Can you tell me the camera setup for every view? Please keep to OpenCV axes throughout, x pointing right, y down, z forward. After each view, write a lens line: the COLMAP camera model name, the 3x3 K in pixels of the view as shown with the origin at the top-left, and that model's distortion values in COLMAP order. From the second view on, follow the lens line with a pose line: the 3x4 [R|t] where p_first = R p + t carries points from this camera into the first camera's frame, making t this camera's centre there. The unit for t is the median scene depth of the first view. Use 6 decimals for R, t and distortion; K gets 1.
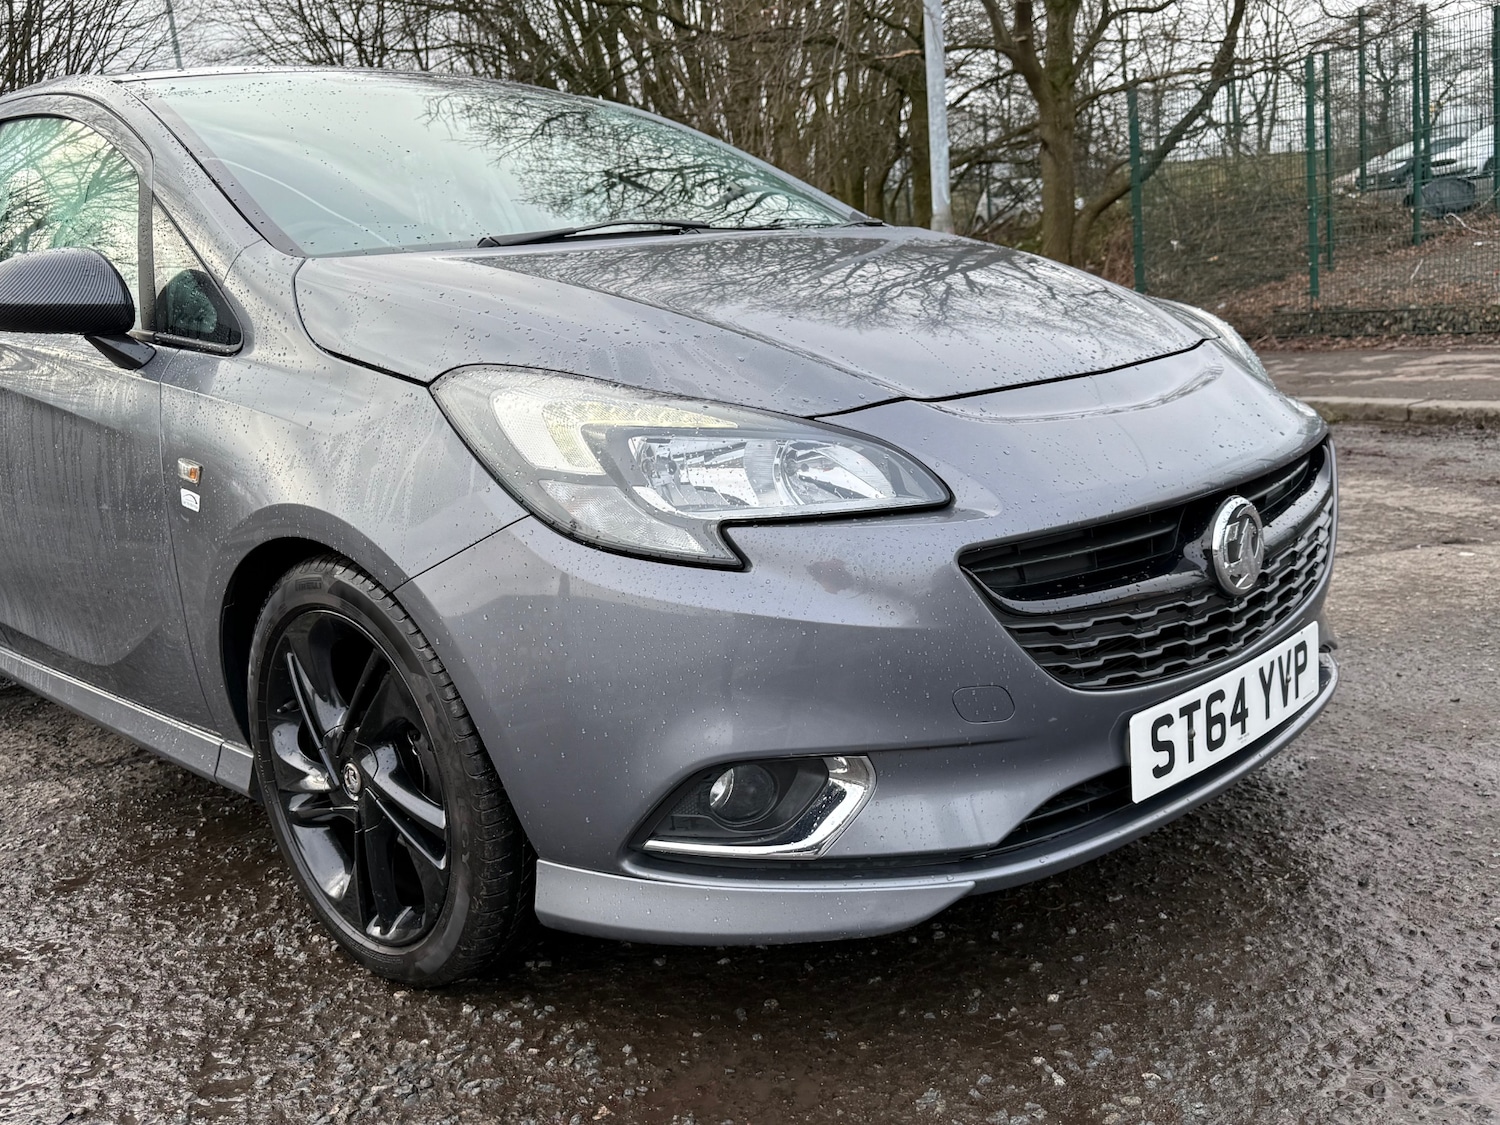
lens RADIAL K [[1417.4, 0, 704.4], [0, 1417.4, 558.6], [0, 0, 1]] dist [0.159741, -0.289274]
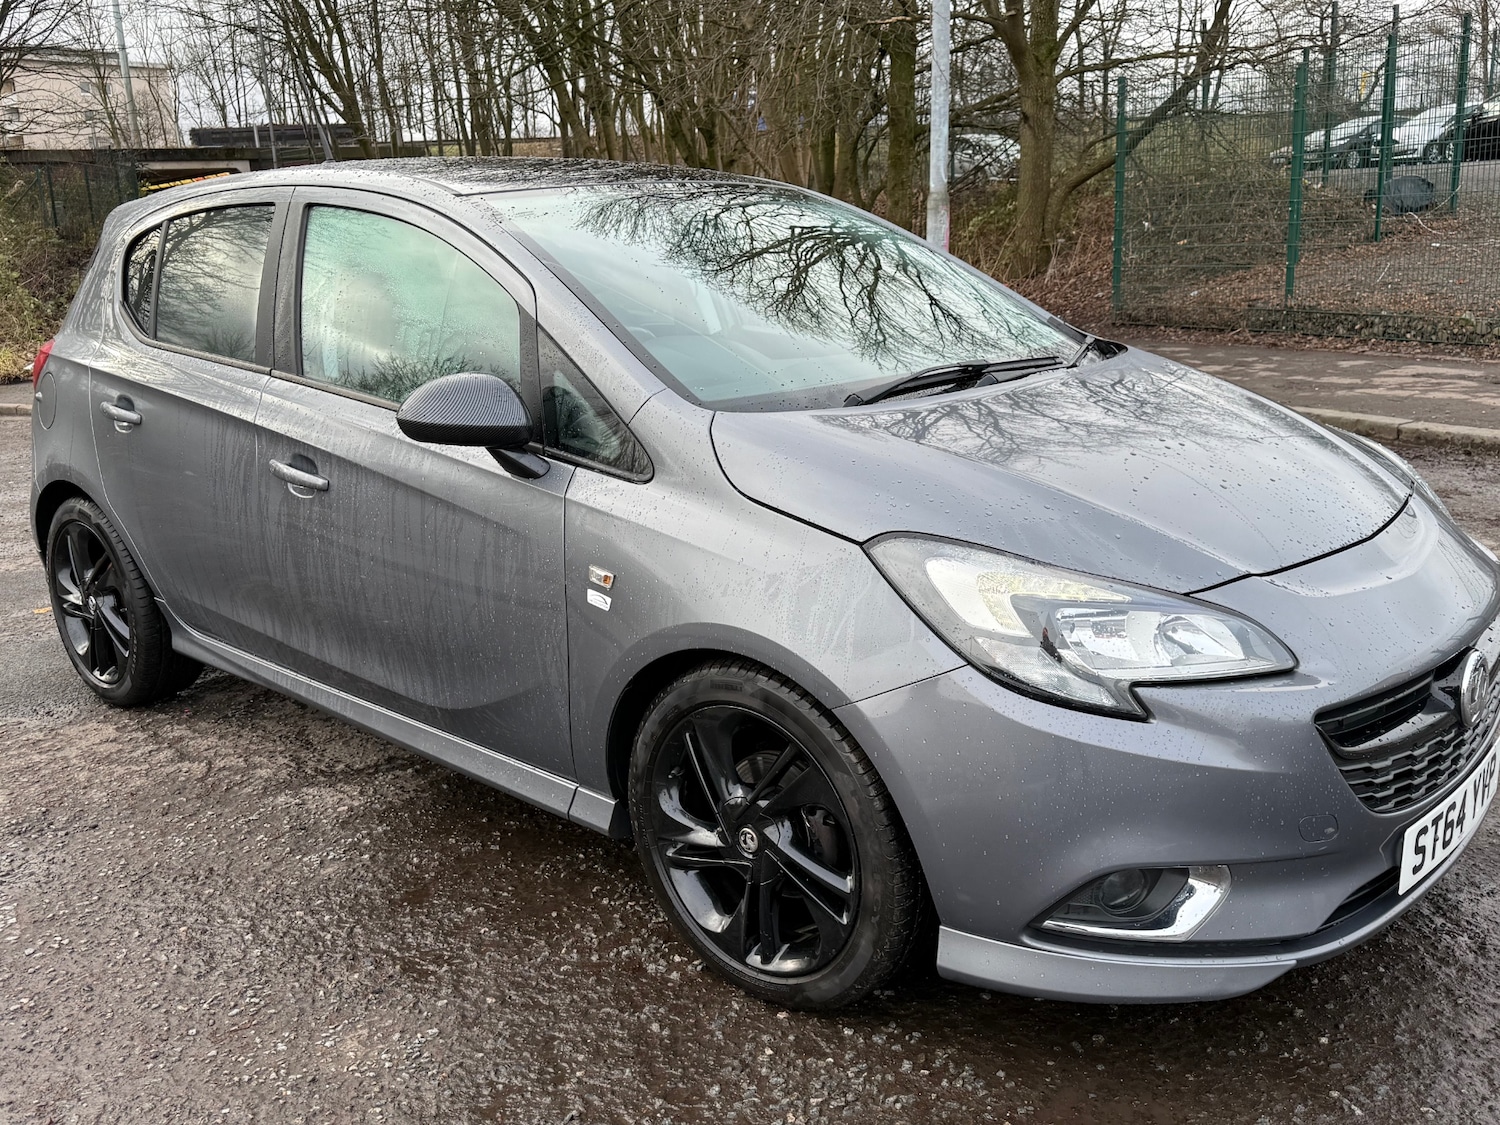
lens RADIAL K [[1417.4, 0, 704.4], [0, 1417.4, 558.6], [0, 0, 1]] dist [0.159741, -0.289274]
pose [[0.997352, 0.041002, 0.060069, -0.385494], [-0.044019, 0.997789, 0.049798, -0.156865], [-0.057894, -0.052310, 0.996951, -0.223830]]
